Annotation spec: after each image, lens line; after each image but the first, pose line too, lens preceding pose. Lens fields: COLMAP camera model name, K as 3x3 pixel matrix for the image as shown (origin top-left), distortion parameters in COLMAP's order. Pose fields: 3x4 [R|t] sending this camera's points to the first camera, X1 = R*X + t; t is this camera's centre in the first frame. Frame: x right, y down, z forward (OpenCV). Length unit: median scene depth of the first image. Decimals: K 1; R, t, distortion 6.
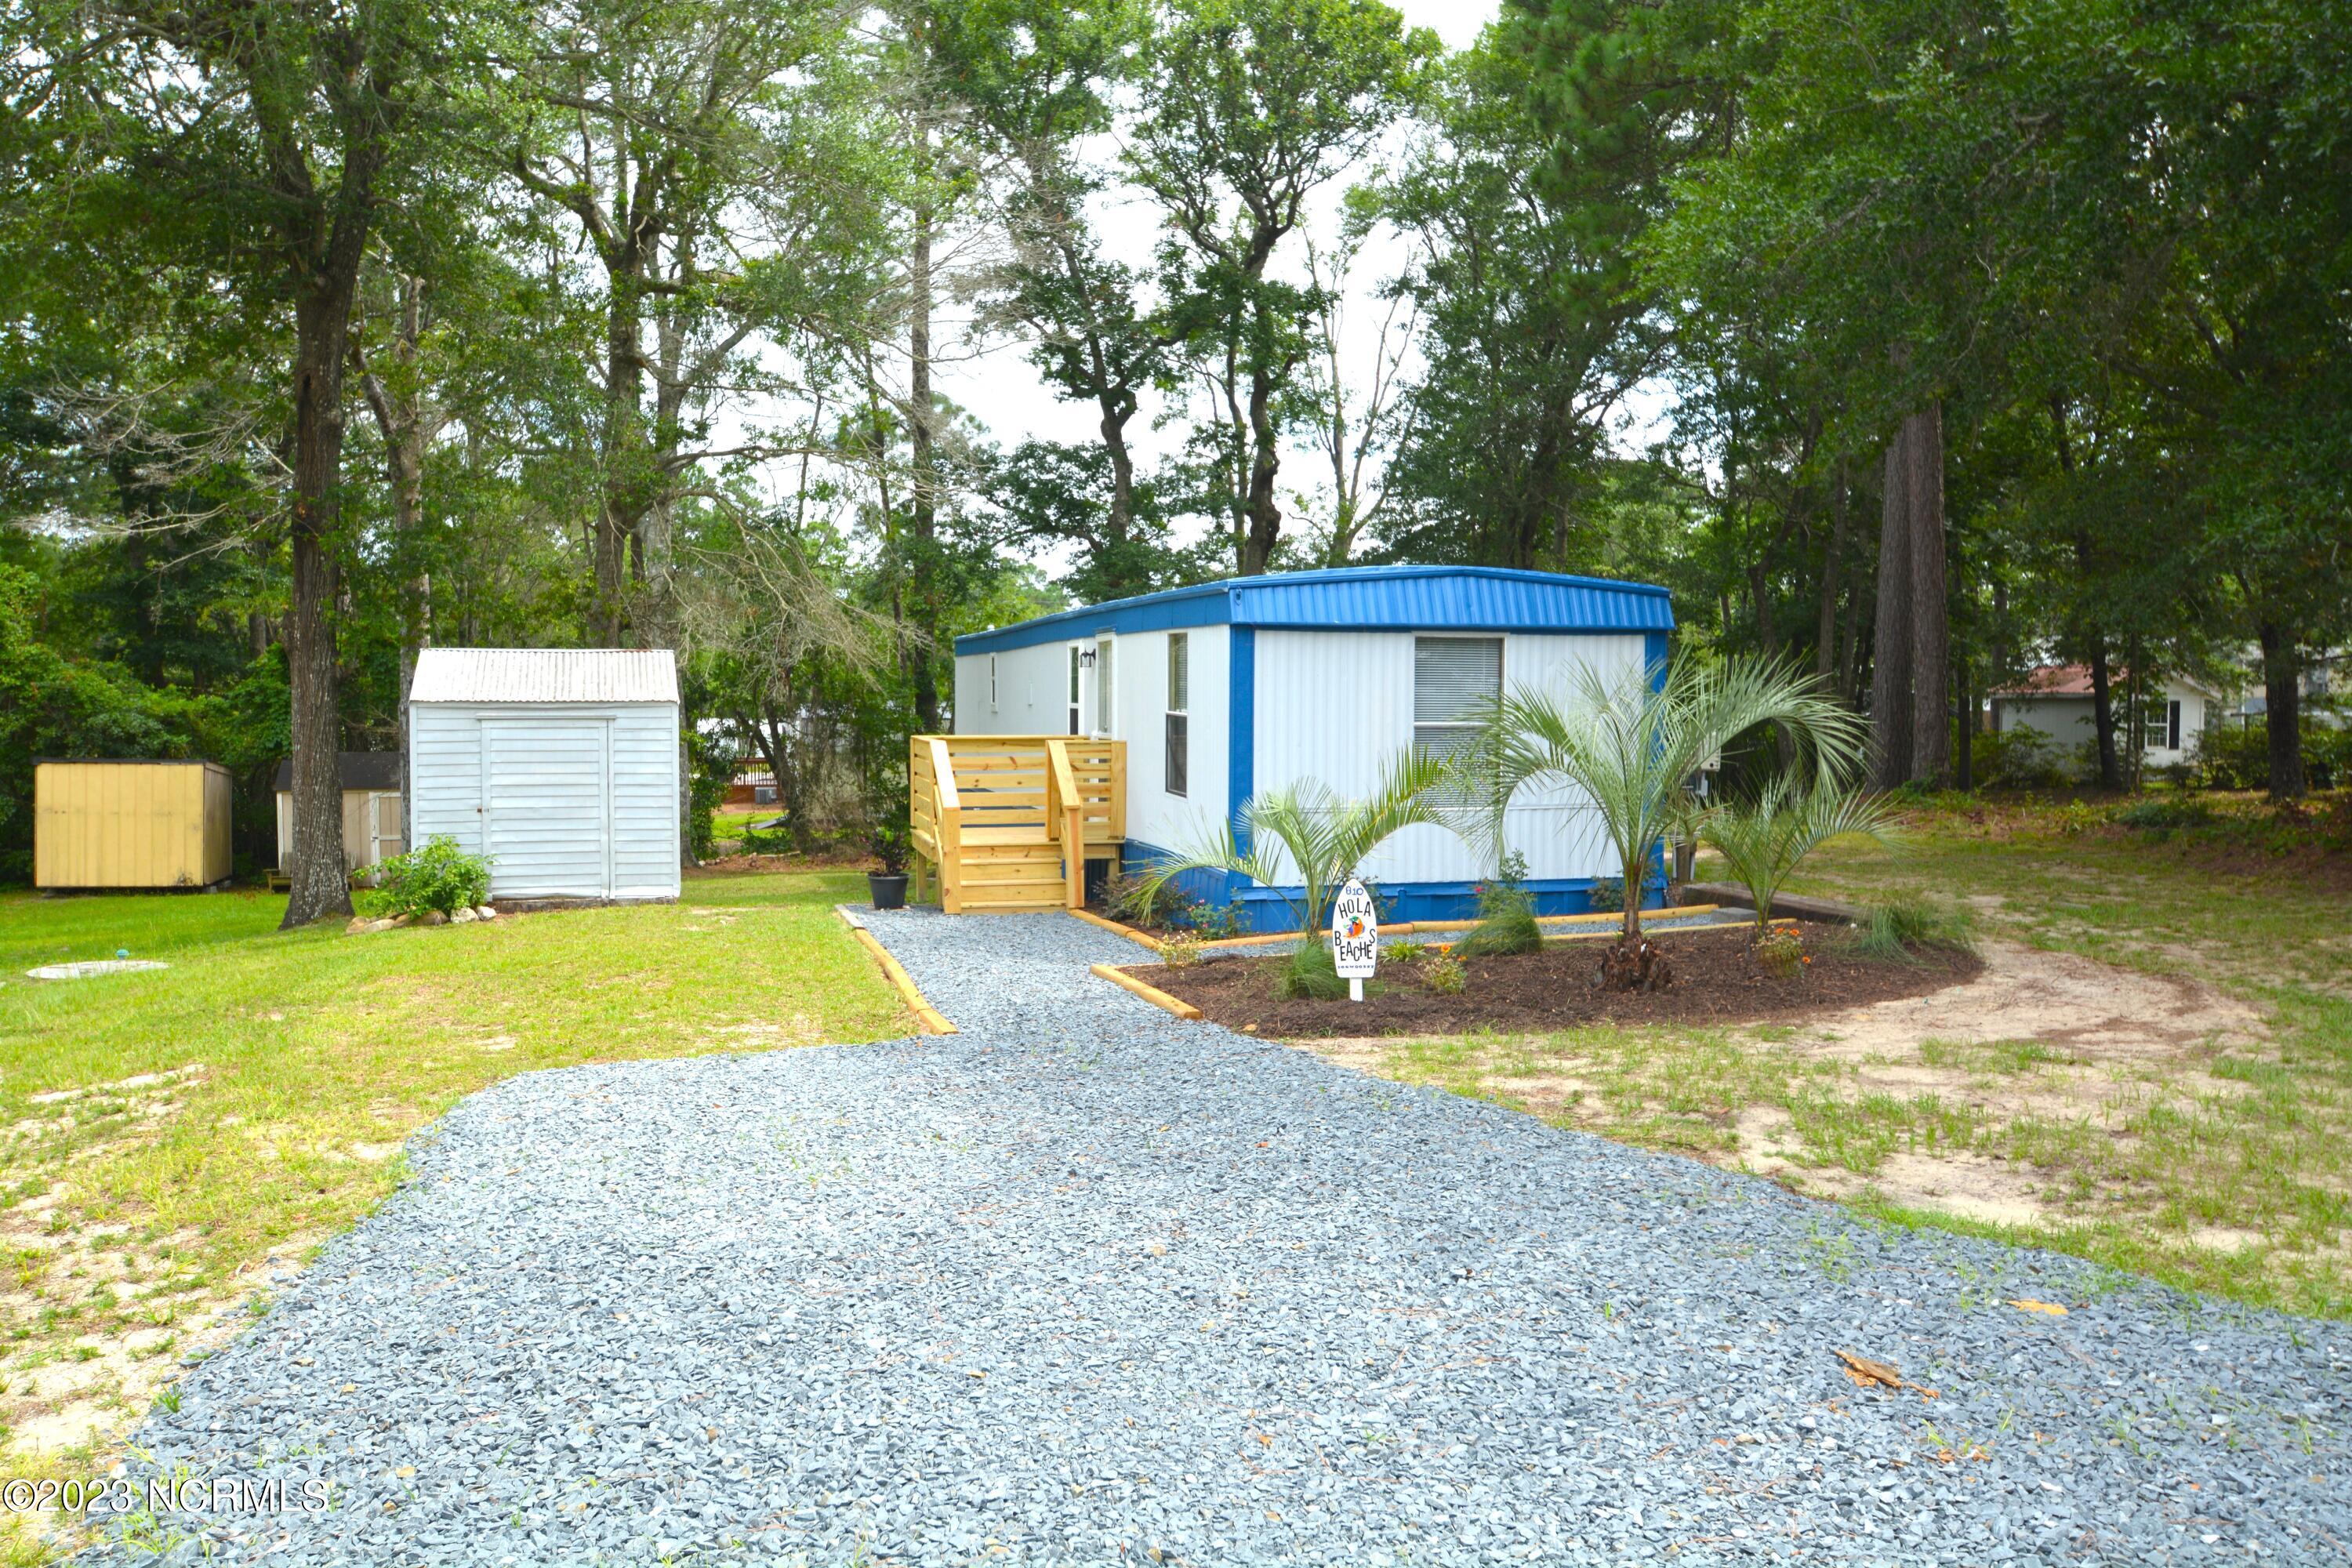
lens RADIAL K [[1857.4, 0, 1198.2], [0, 1857.4, 764.4], [0, 0, 1]] dist [-0.050665, 0.010025]
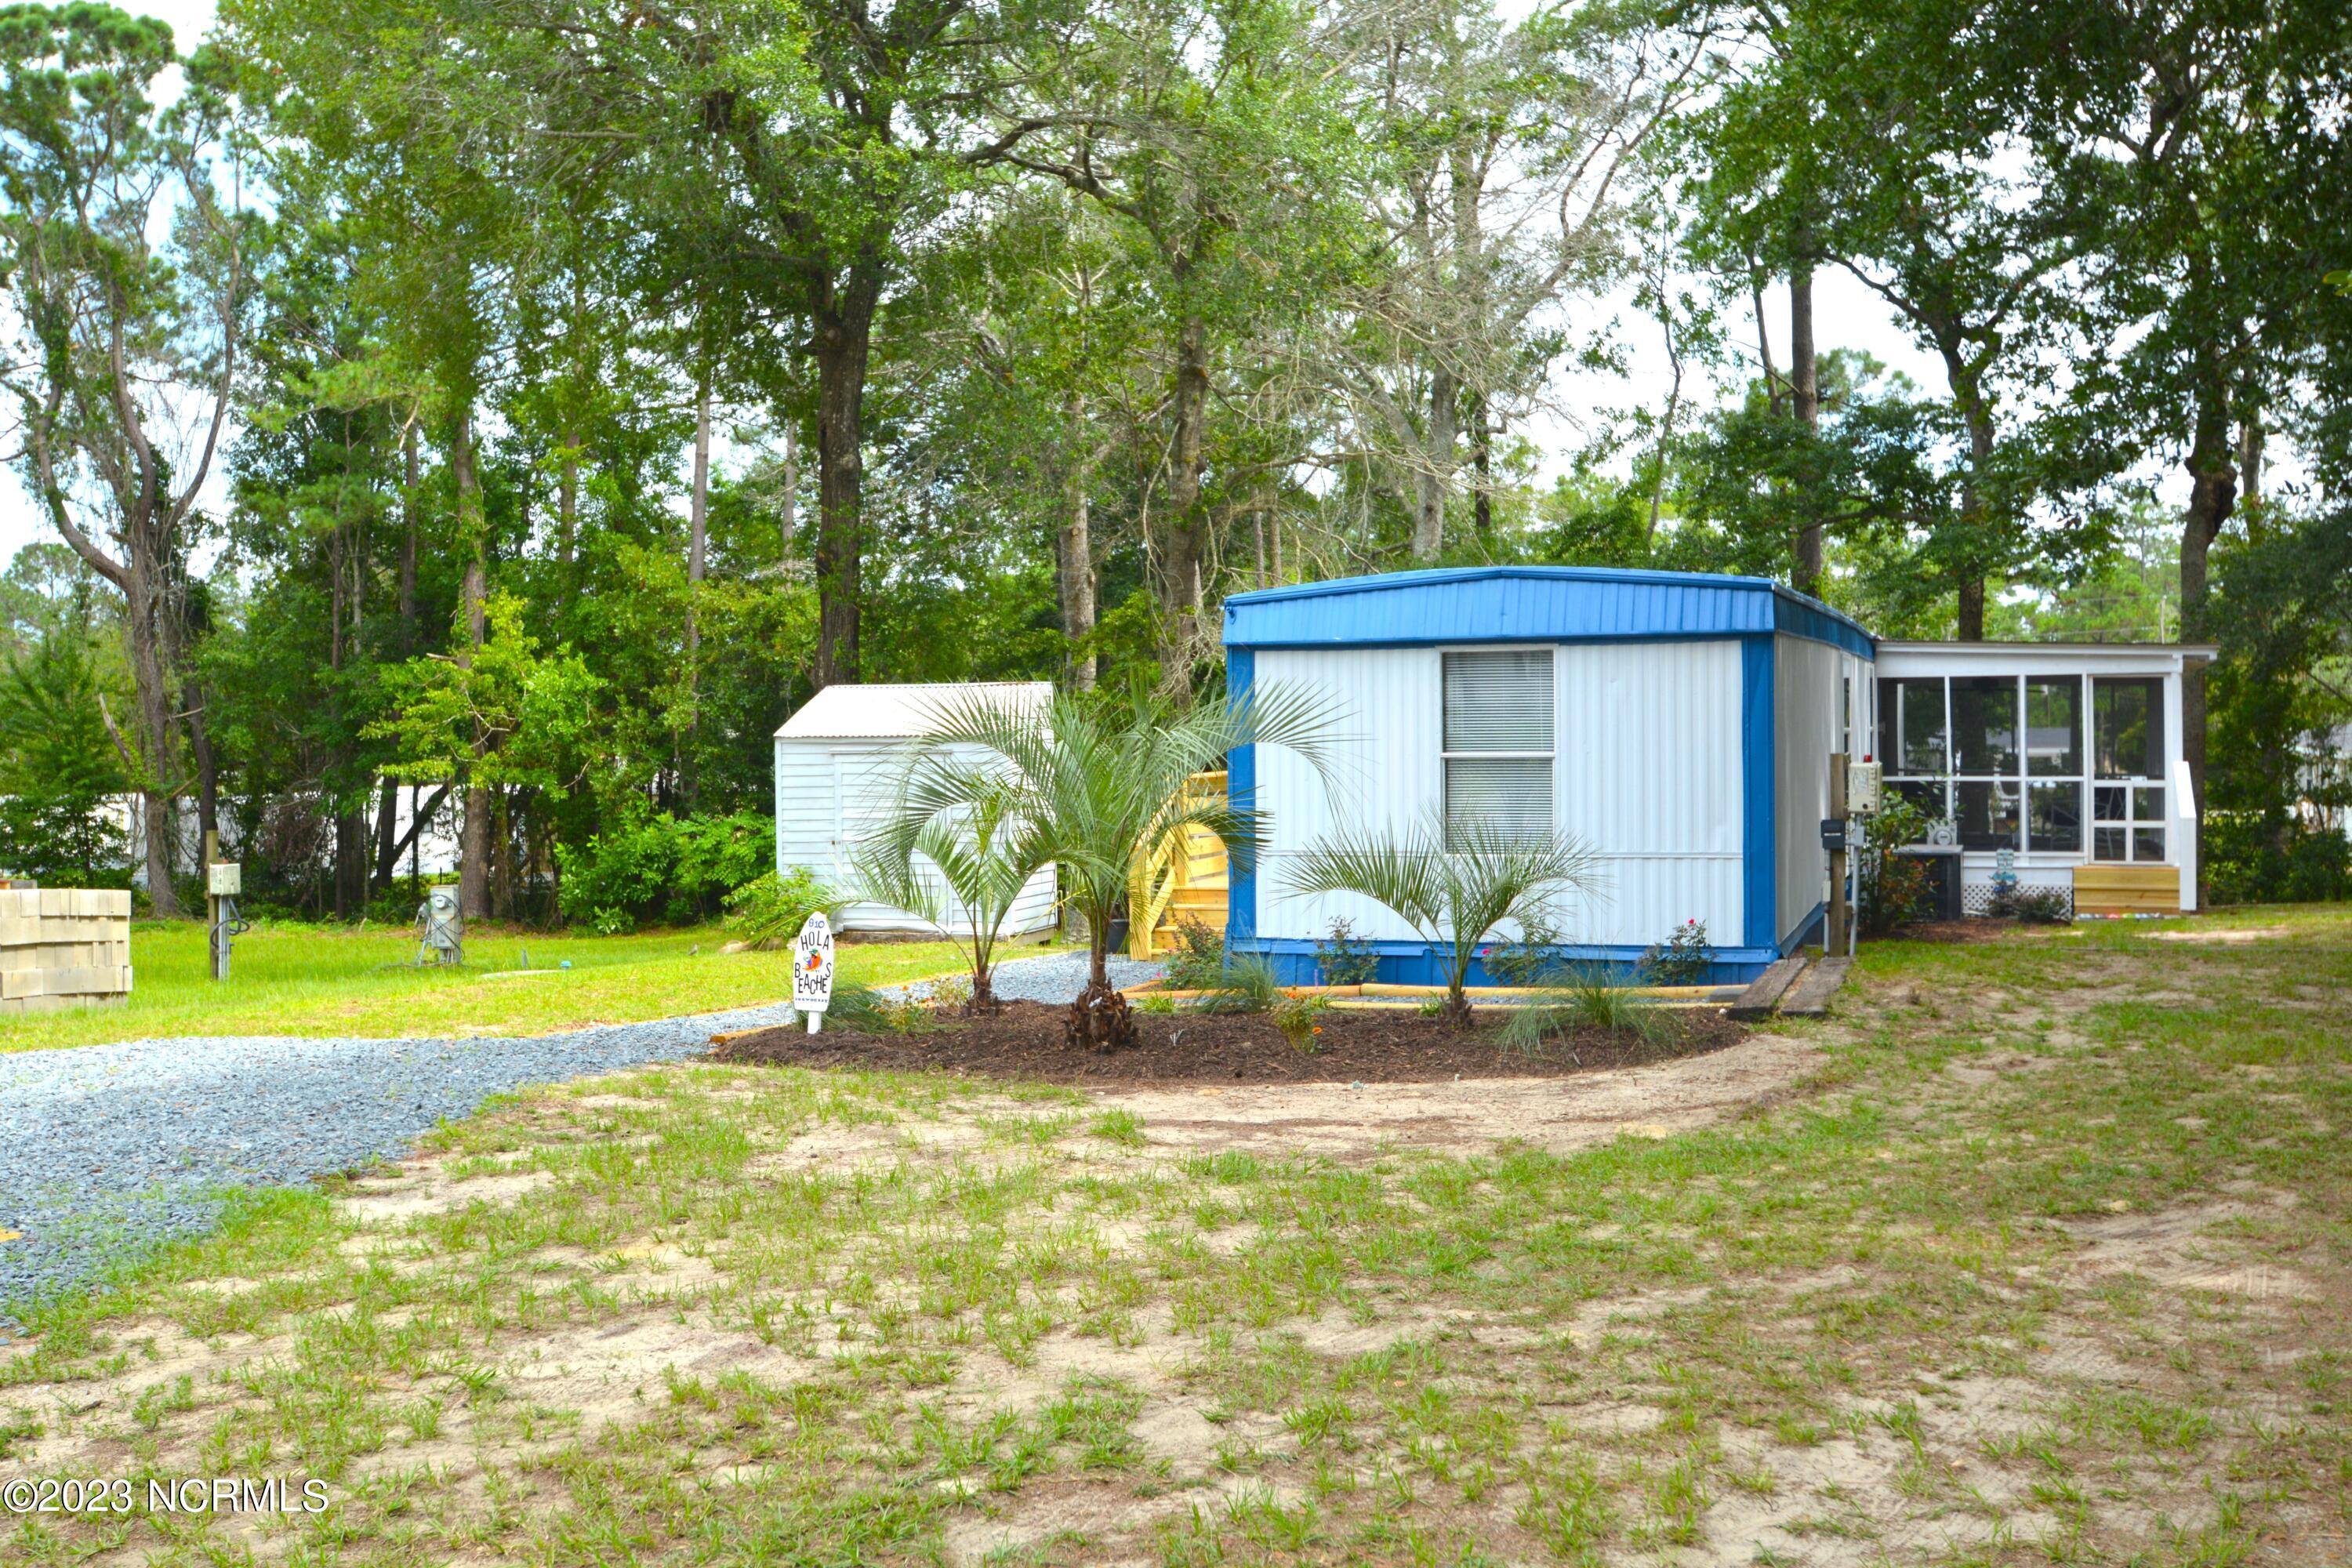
lens RADIAL K [[2297.6, 0, 1185.8], [0, 2297.6, 779.1], [0, 0, 1]] dist [-0.048714, 0.000000]
pose [[0.822973, 0.002088, -0.568077, 0.522874], [-0.010162, 0.999887, -0.011046, 0.001670], [0.567990, 0.014863, 0.822901, 0.059486]]
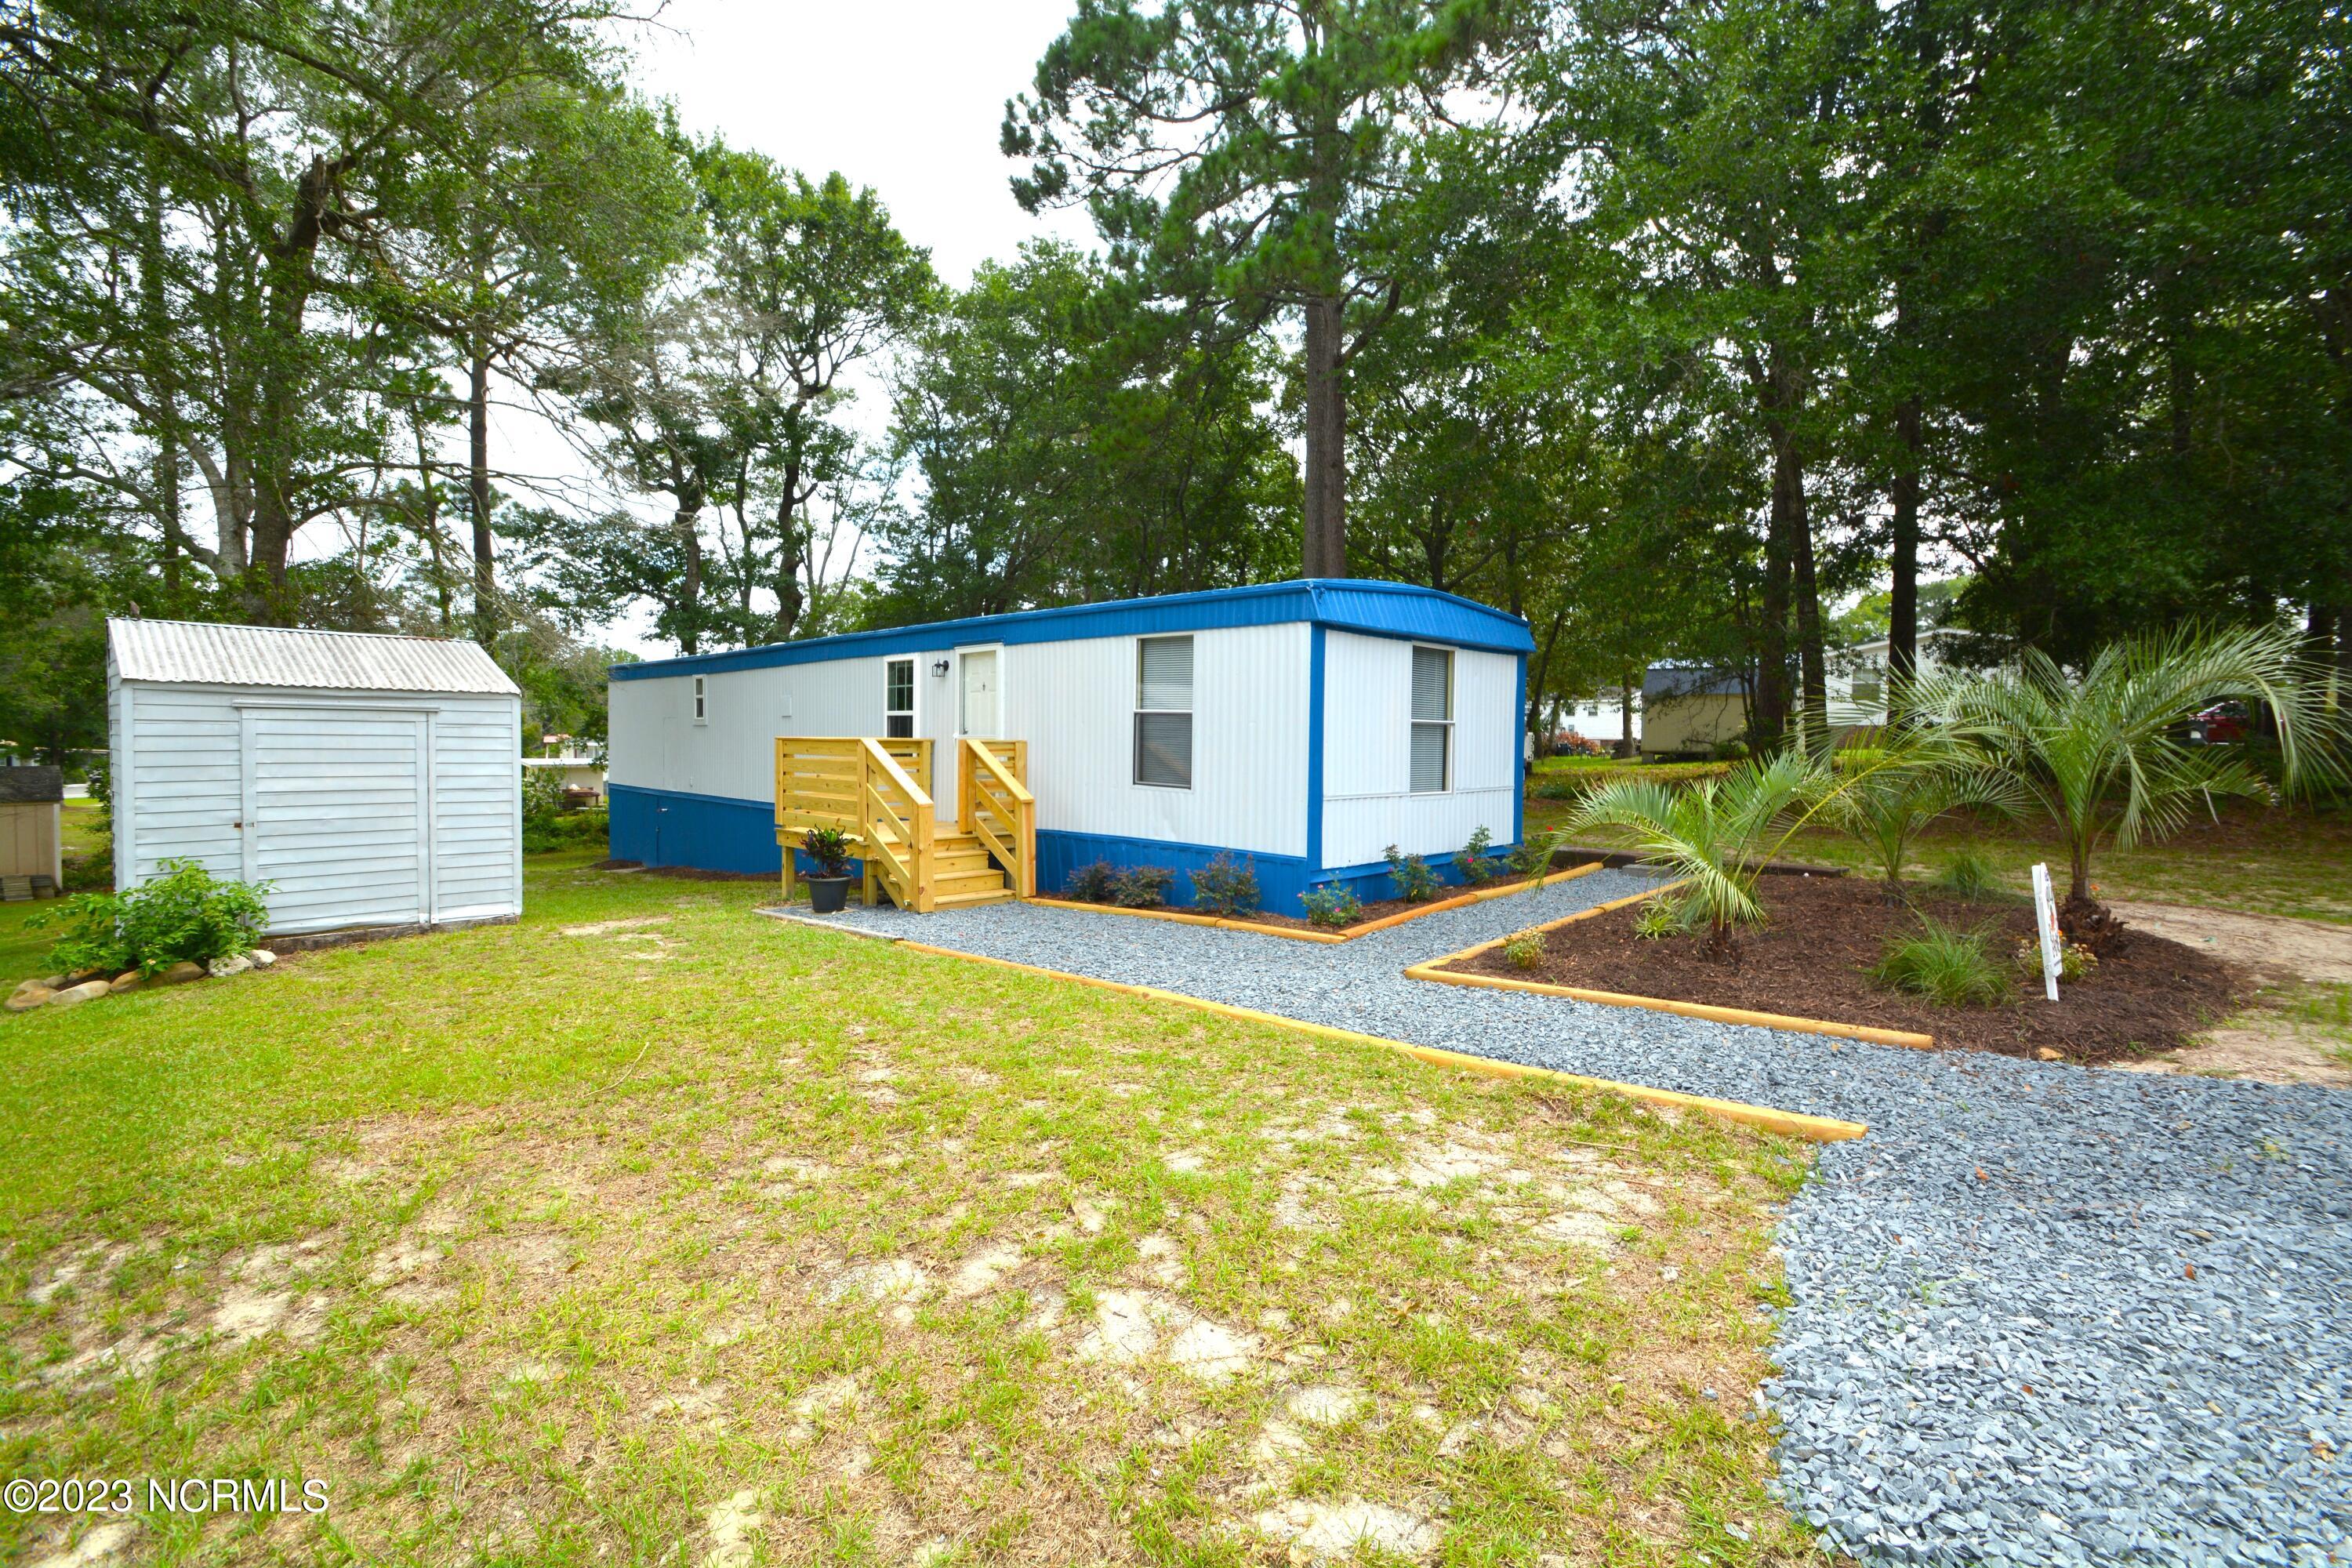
lens RADIAL K [[1034.1, 0, 1185.3], [0, 1034.1, 780.2], [0, 0, 1]] dist [0.003563, -0.009184]
pose [[0.853243, -0.012529, 0.521364, -0.288219], [0.010908, 0.999921, 0.006178, 0.008174], [-0.521400, 0.000416, 0.853312, 0.442389]]
